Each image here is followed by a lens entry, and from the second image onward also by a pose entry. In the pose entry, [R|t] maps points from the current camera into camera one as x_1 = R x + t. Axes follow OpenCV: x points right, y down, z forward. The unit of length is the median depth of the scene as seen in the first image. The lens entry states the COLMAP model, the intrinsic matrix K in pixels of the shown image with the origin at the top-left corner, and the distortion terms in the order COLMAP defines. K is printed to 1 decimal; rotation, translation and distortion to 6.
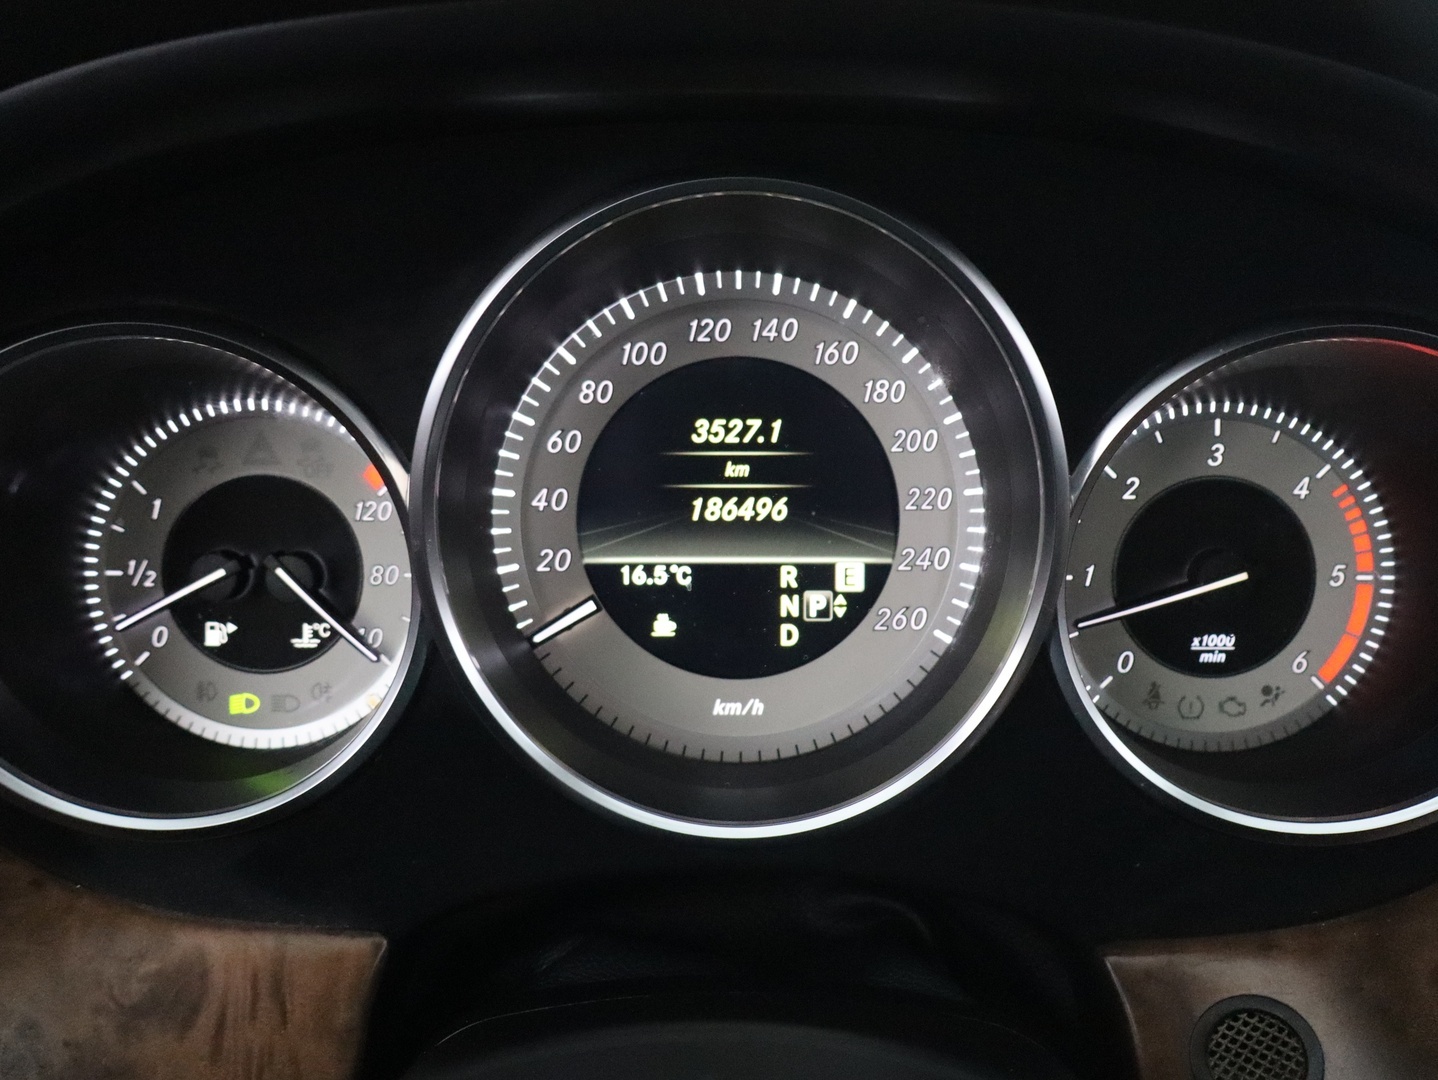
lens RADIAL K [[1288.8, 0, 719.0], [0, 1288.8, 540.0], [0, 0, 1]] dist [-0.002500, -0.007920]
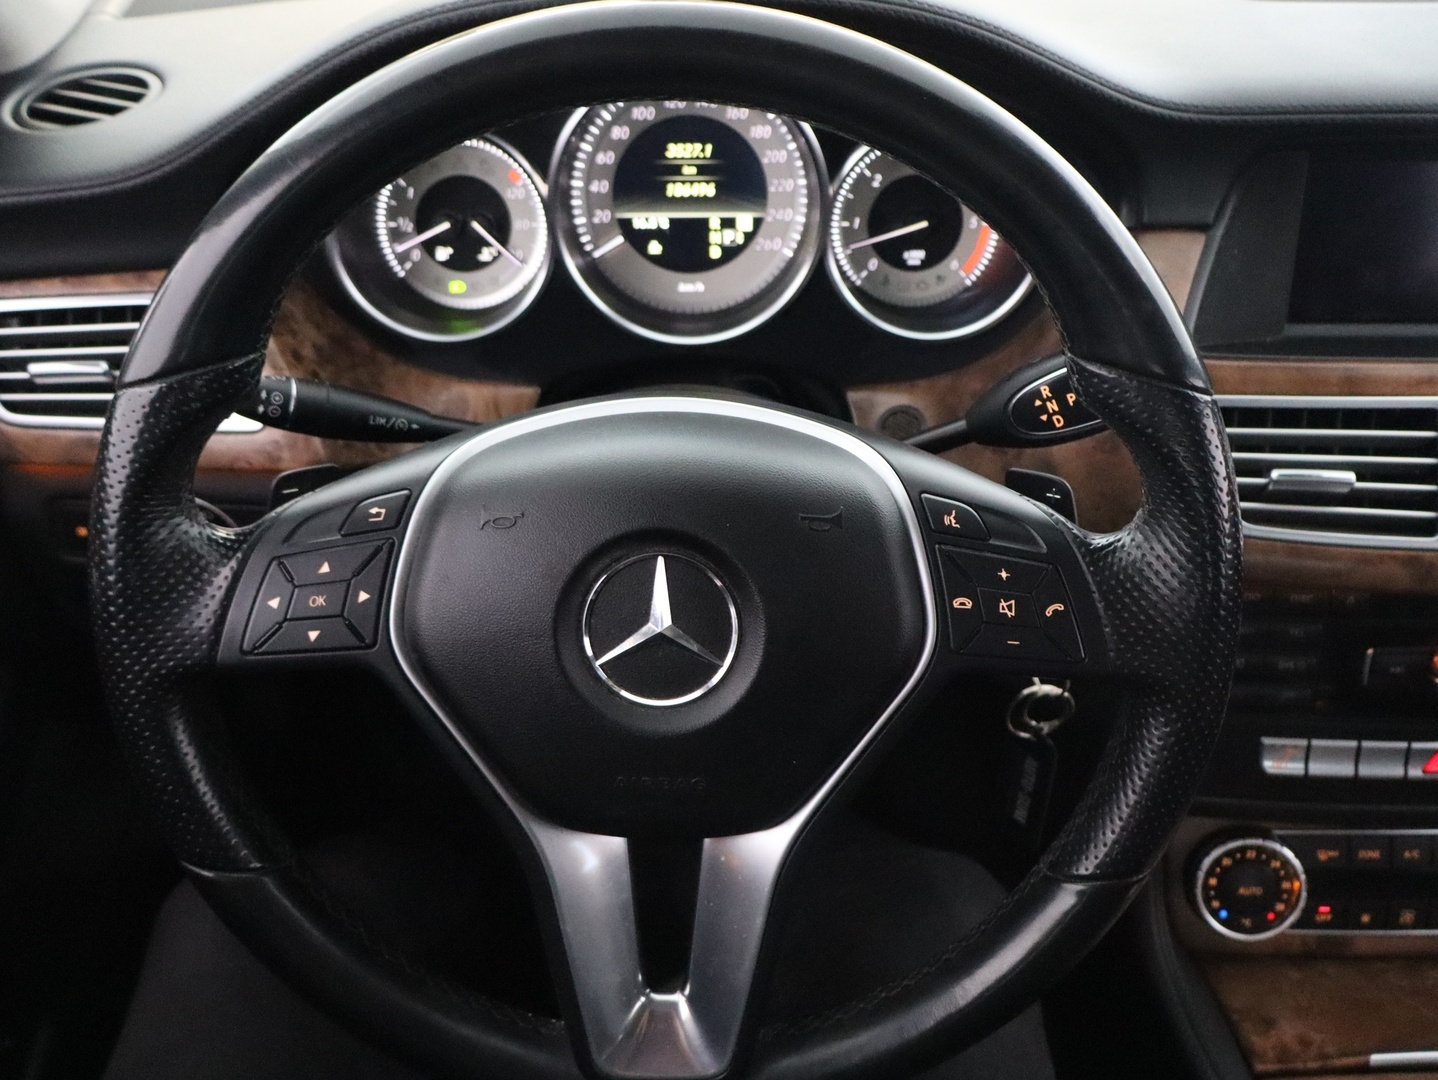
lens RADIAL K [[1288.8, 0, 719.0], [0, 1288.8, 540.0], [0, 0, 1]] dist [-0.002500, -0.007920]
pose [[0.999660, -0.011792, 0.023261, 0.006513], [0.004267, 0.953874, 0.300178, -0.110831], [-0.025728, -0.299977, 0.953600, -1.158854]]
